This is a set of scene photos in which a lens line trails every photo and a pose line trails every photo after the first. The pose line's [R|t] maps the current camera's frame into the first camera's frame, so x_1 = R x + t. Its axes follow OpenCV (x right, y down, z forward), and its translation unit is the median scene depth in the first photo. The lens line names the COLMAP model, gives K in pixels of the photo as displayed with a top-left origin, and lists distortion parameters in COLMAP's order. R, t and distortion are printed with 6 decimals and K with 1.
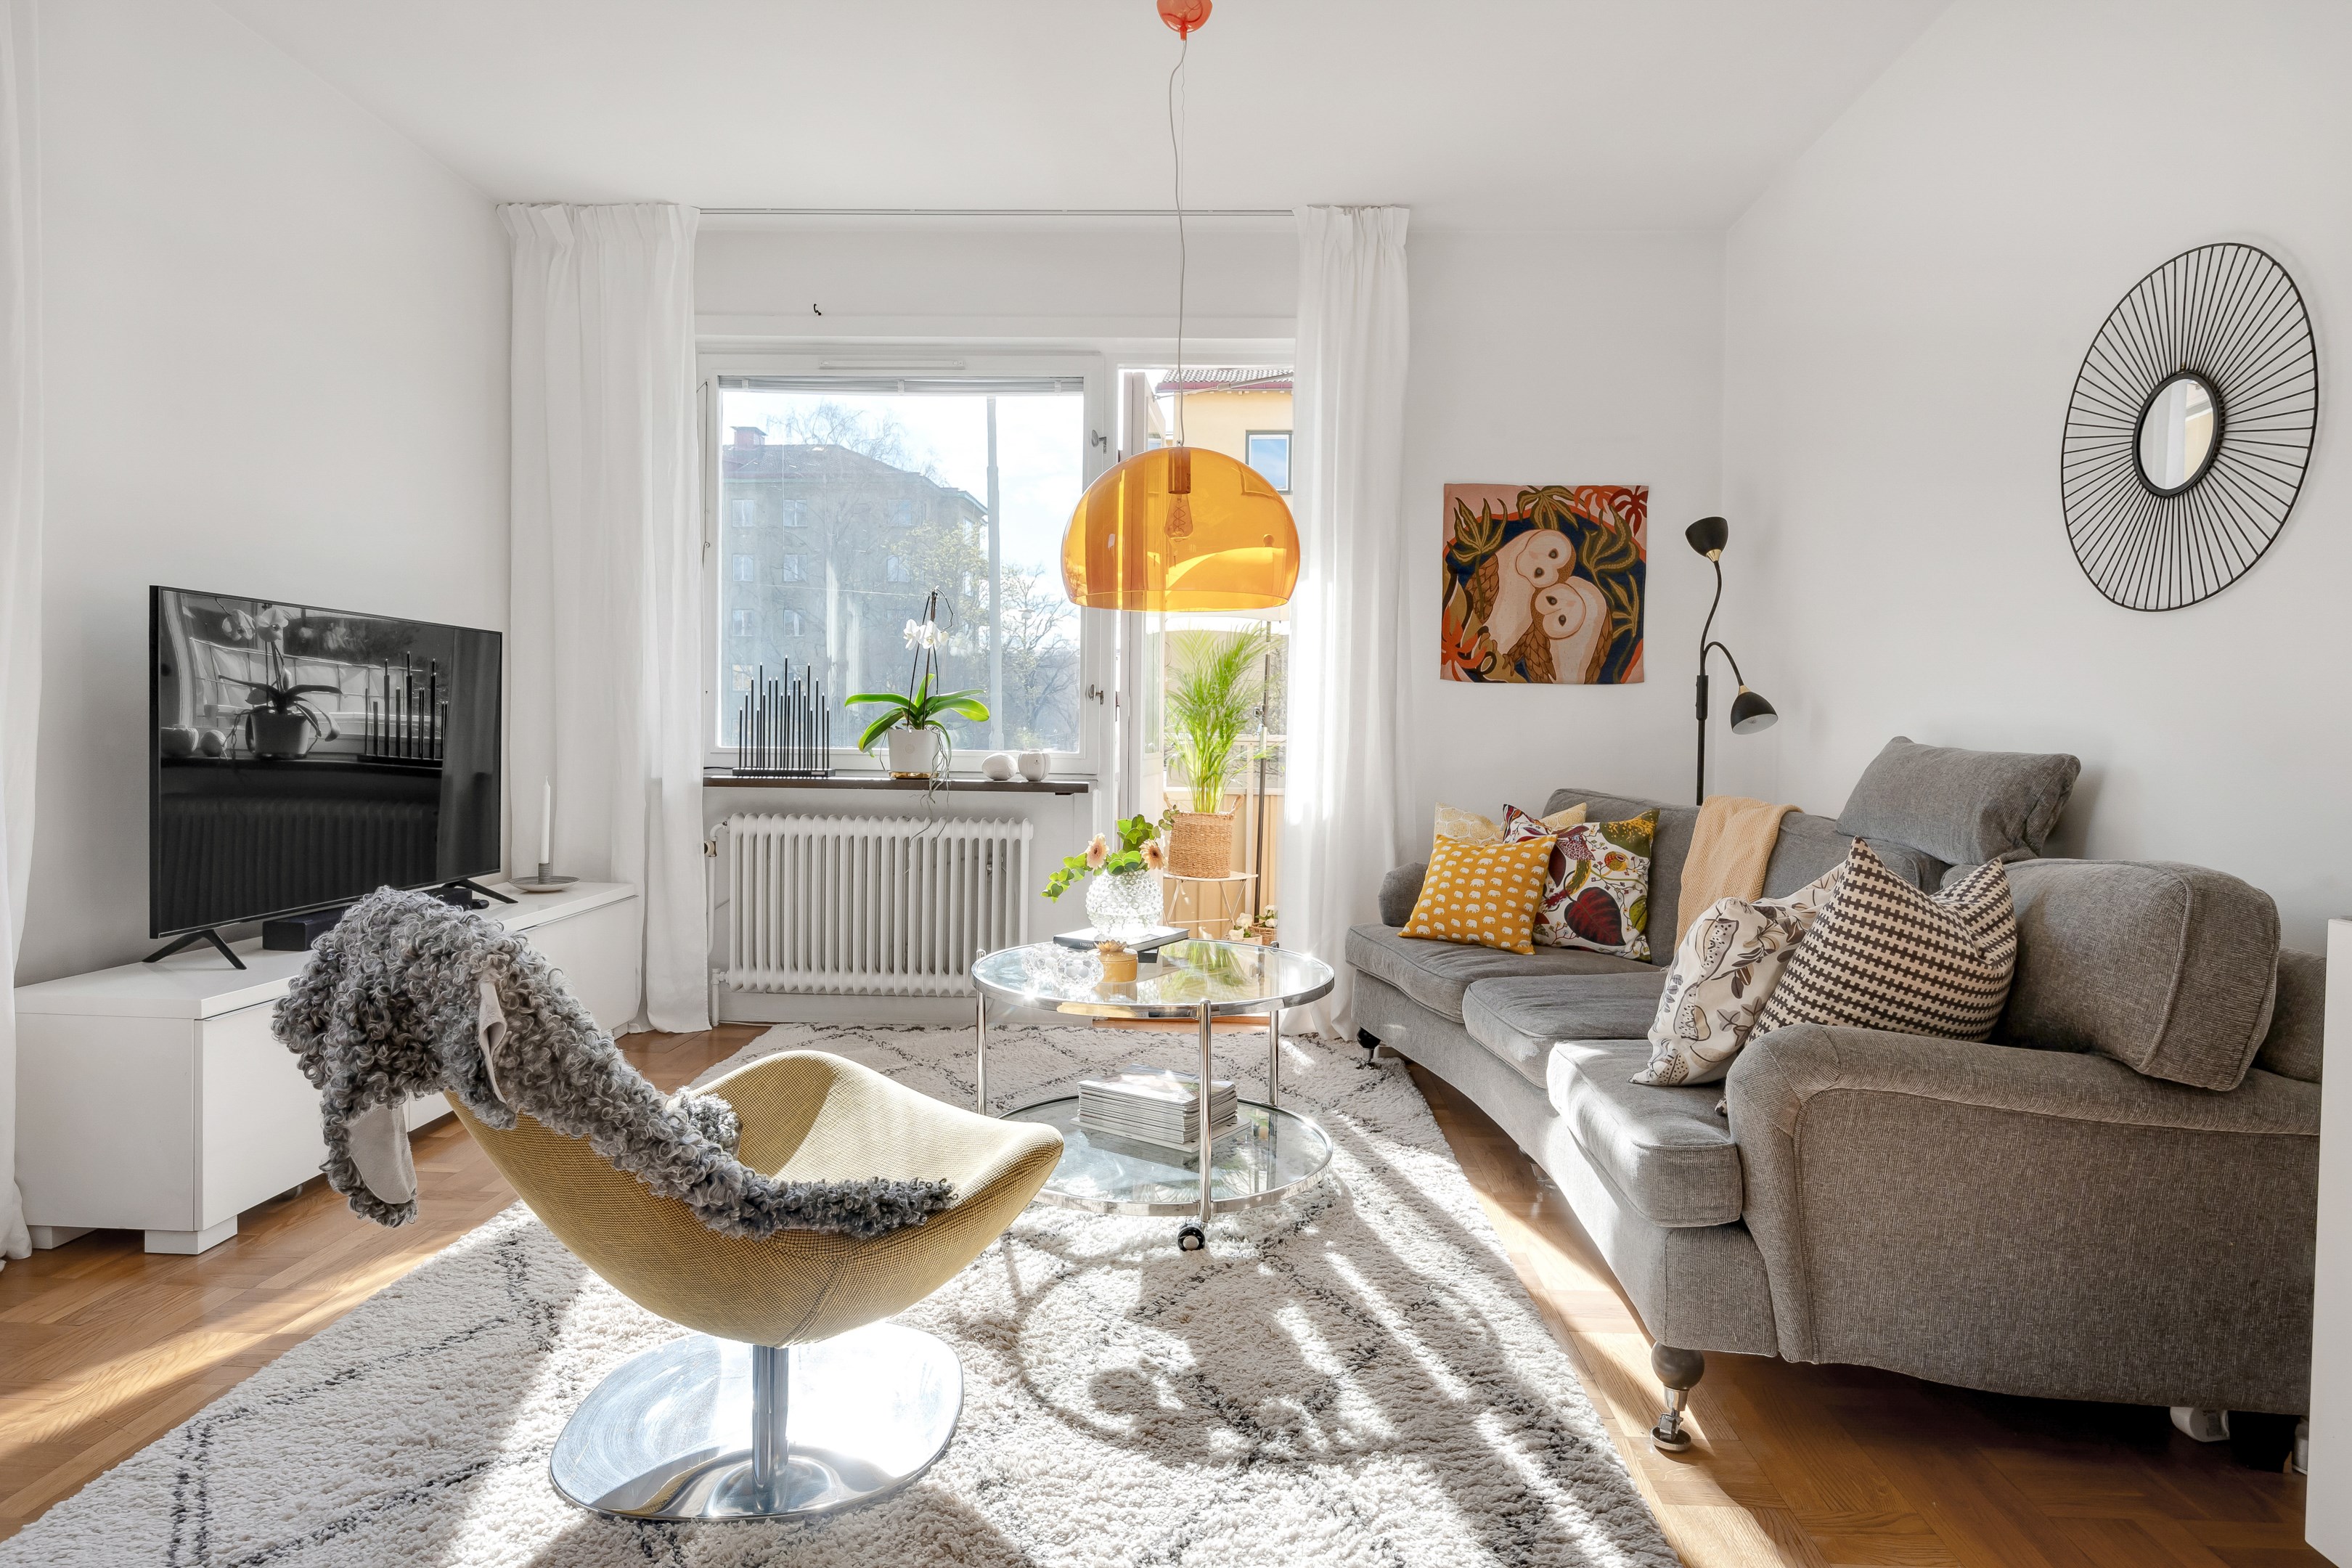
lens RADIAL K [[1323.8, 0, 1206.7], [0, 1323.8, 778.3], [0, 0, 1]] dist [0.006372, -0.005280]
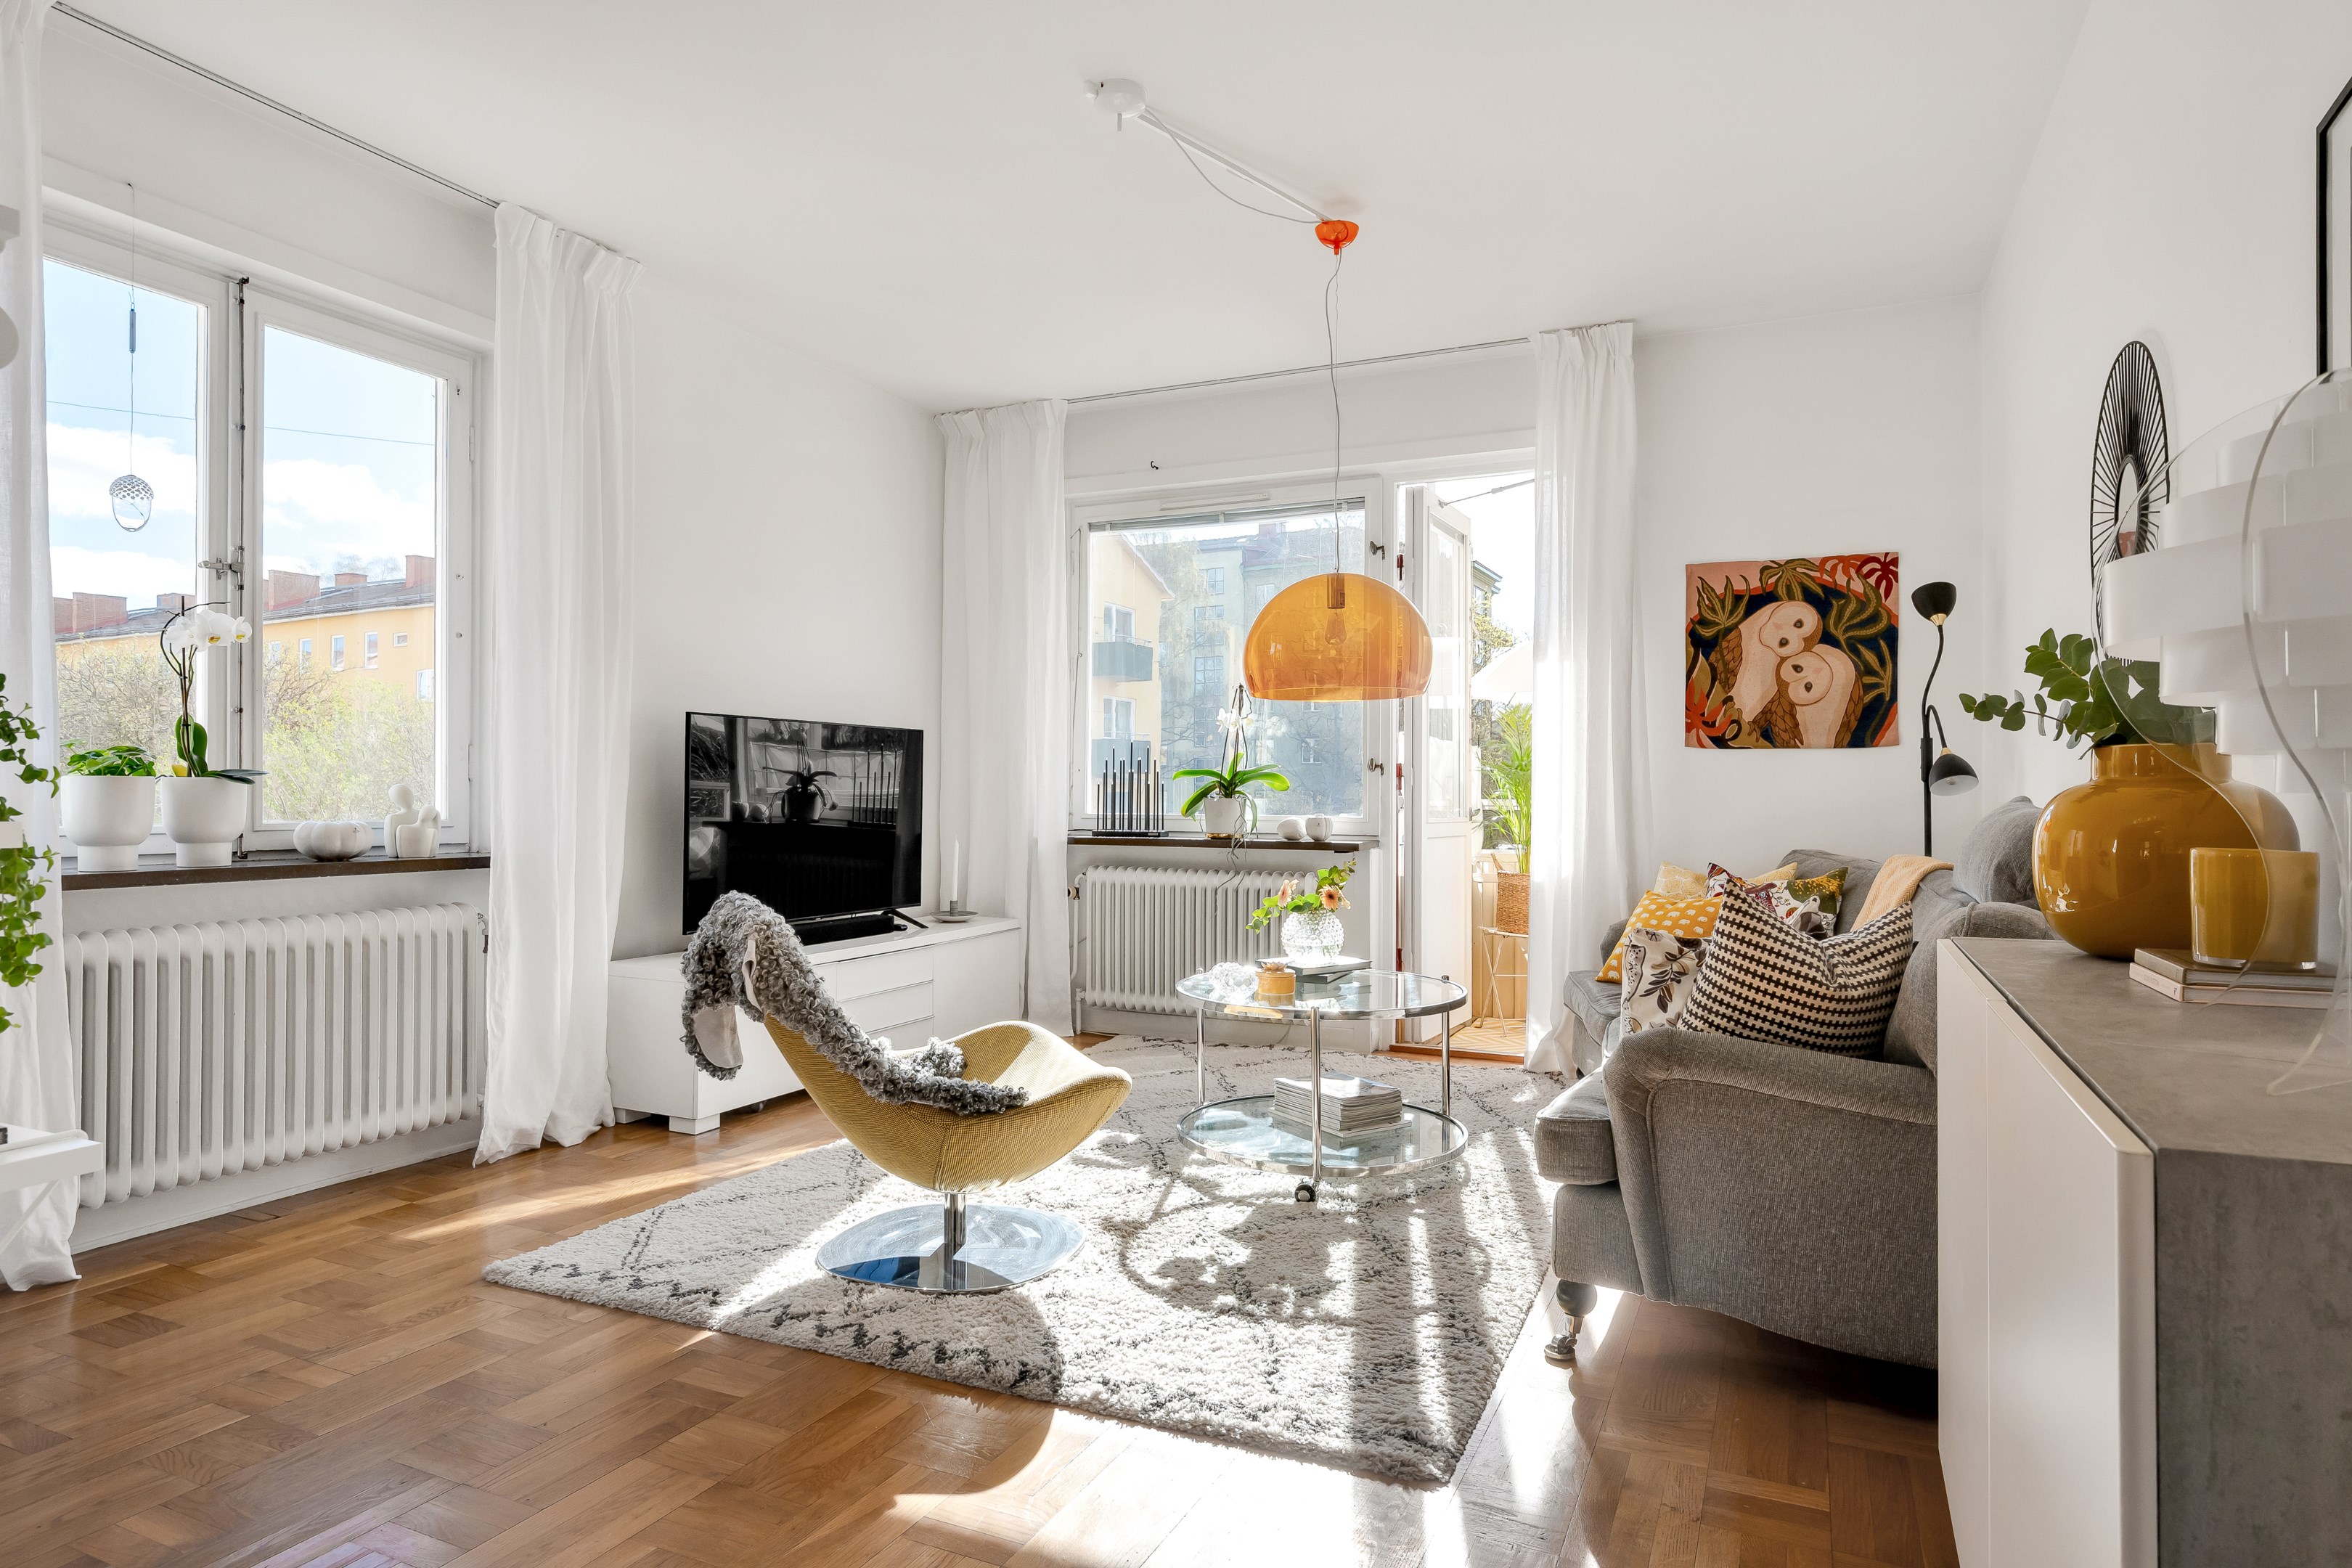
lens RADIAL K [[1323.8, 0, 1185.1], [0, 1323.8, 795.4], [0, 0, 1]] dist [0.006372, -0.005280]
pose [[0.923422, -0.009872, -0.383659, 0.228393], [-0.005290, 0.999247, -0.038443, 0.007874], [0.383749, 0.037529, 0.922674, -0.145782]]
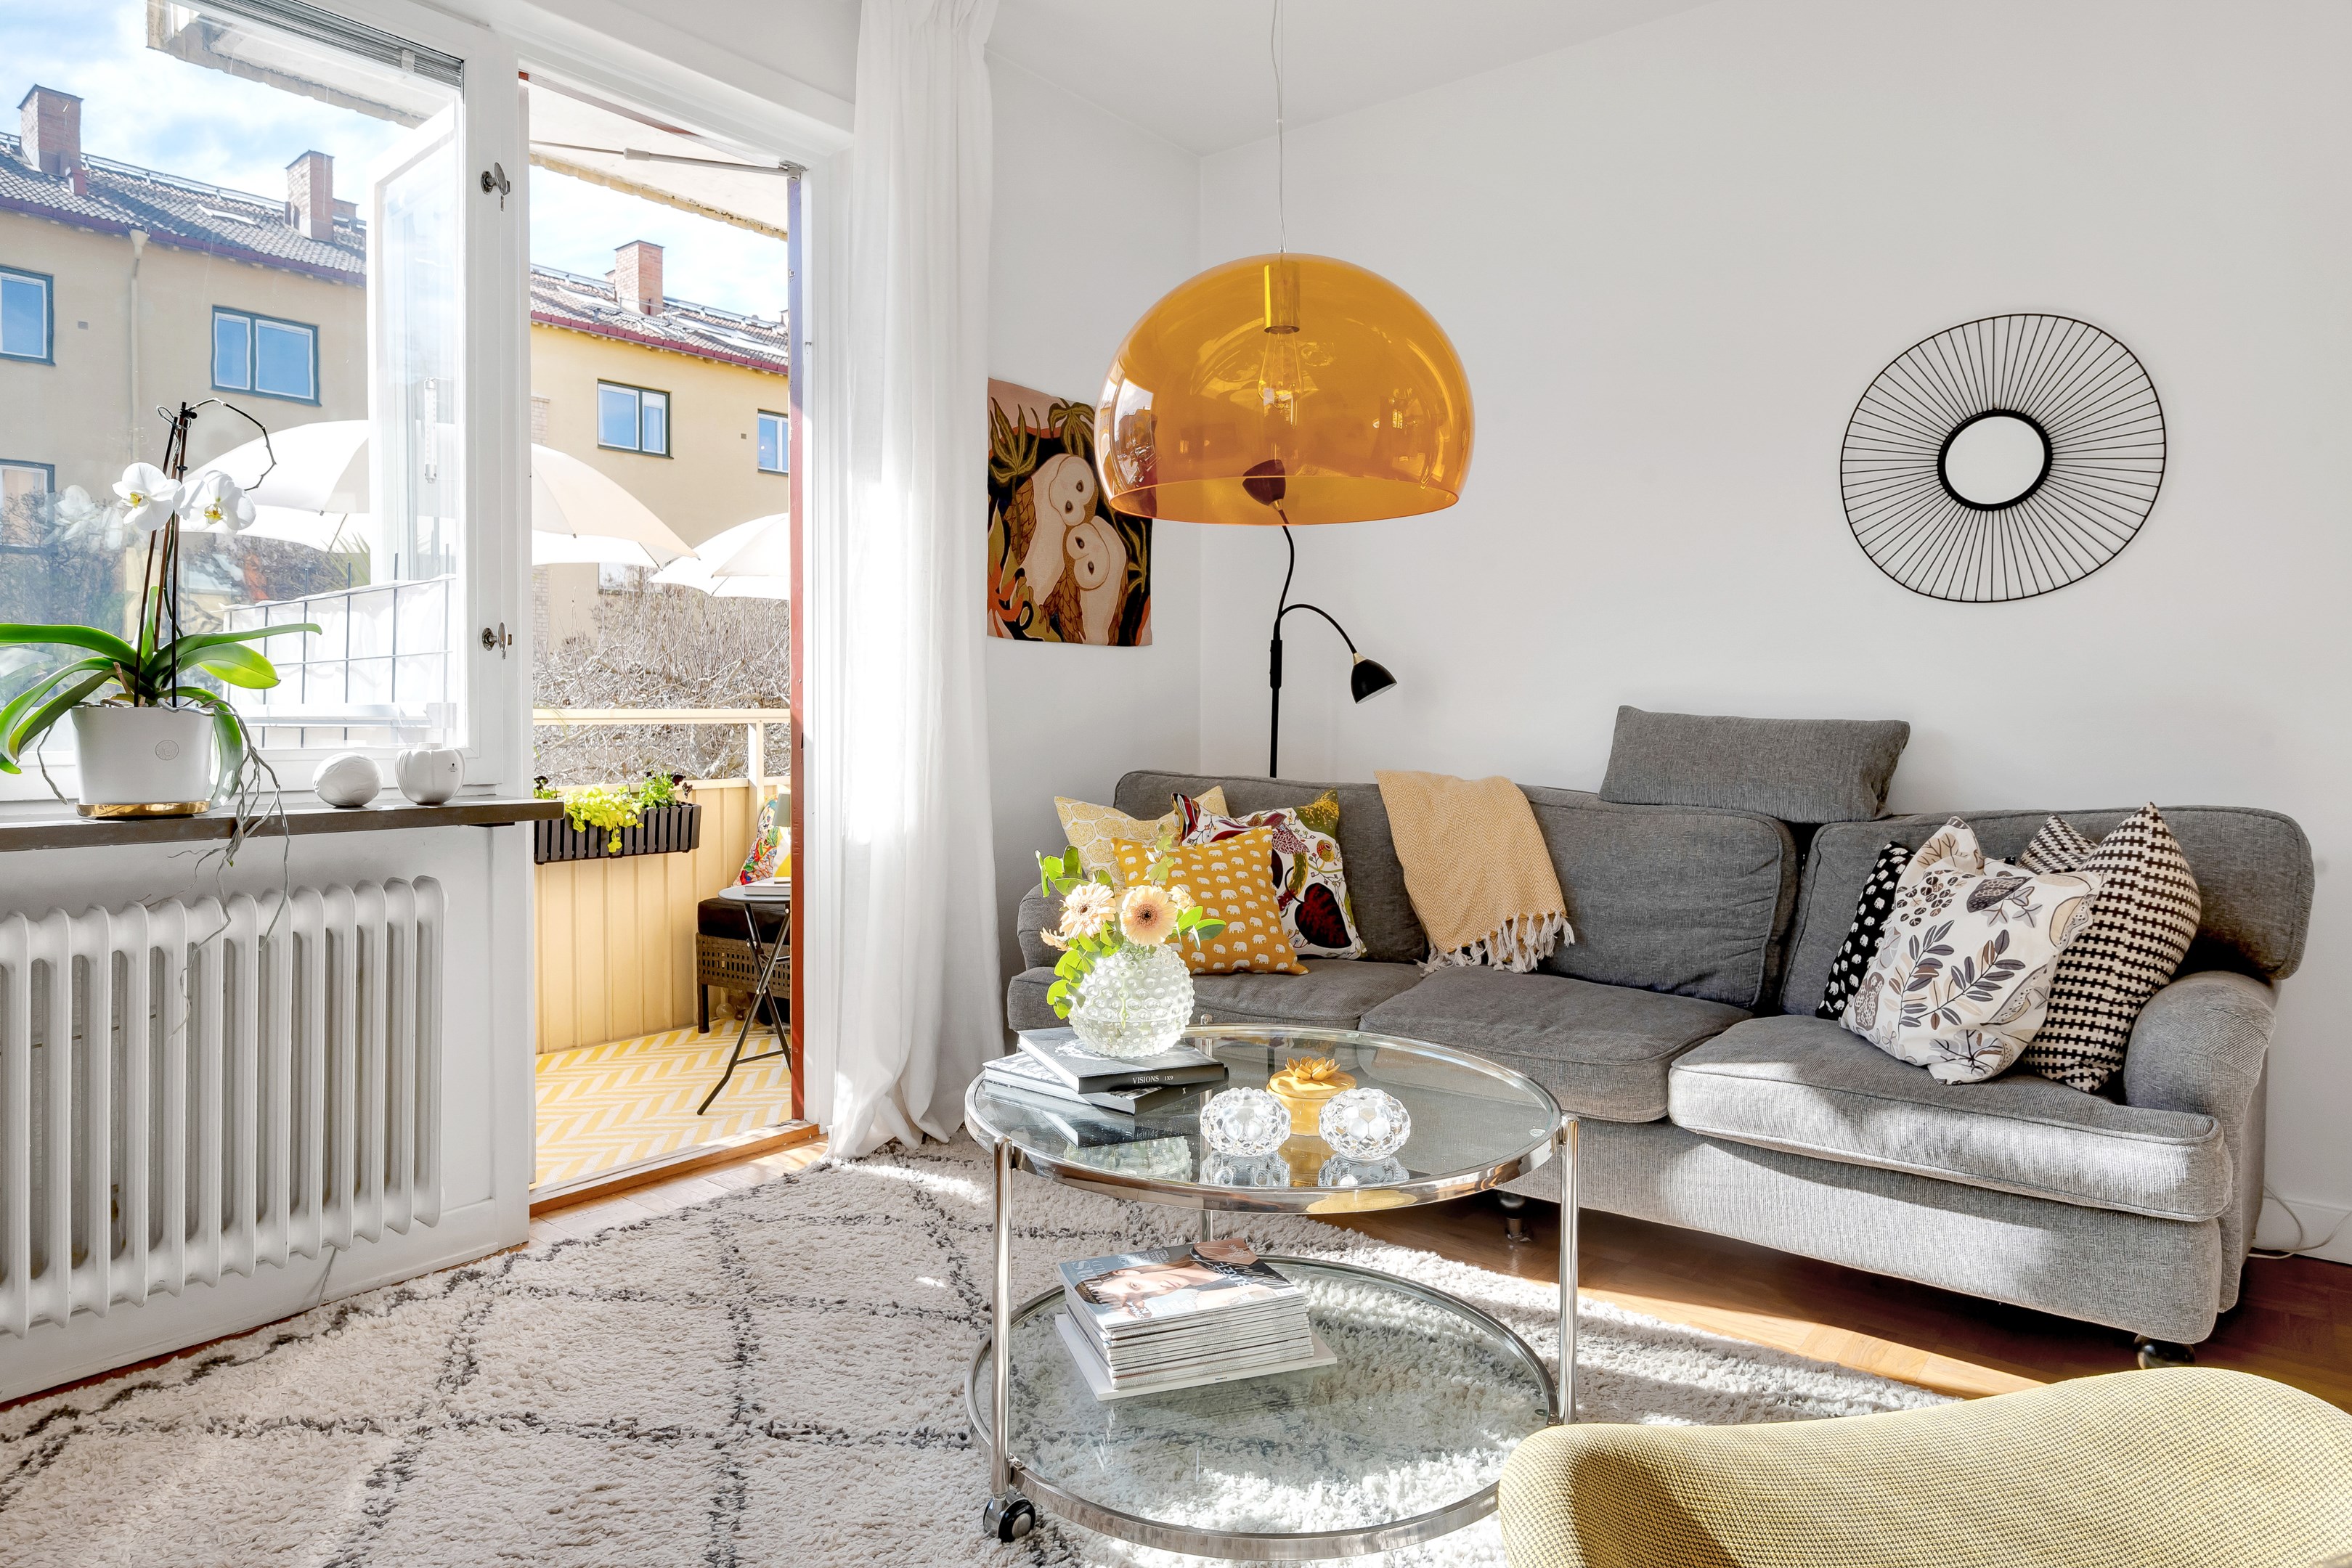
lens RADIAL K [[1402.9, 0, 1186.7], [0, 1402.9, 718.3], [0, 0, 1]] dist [-0.001405, 0.001479]
pose [[0.582905, -0.014426, 0.812413, -0.433725], [0.034889, 0.999365, -0.007287, -0.018240], [-0.811791, 0.032592, 0.583037, 0.471883]]
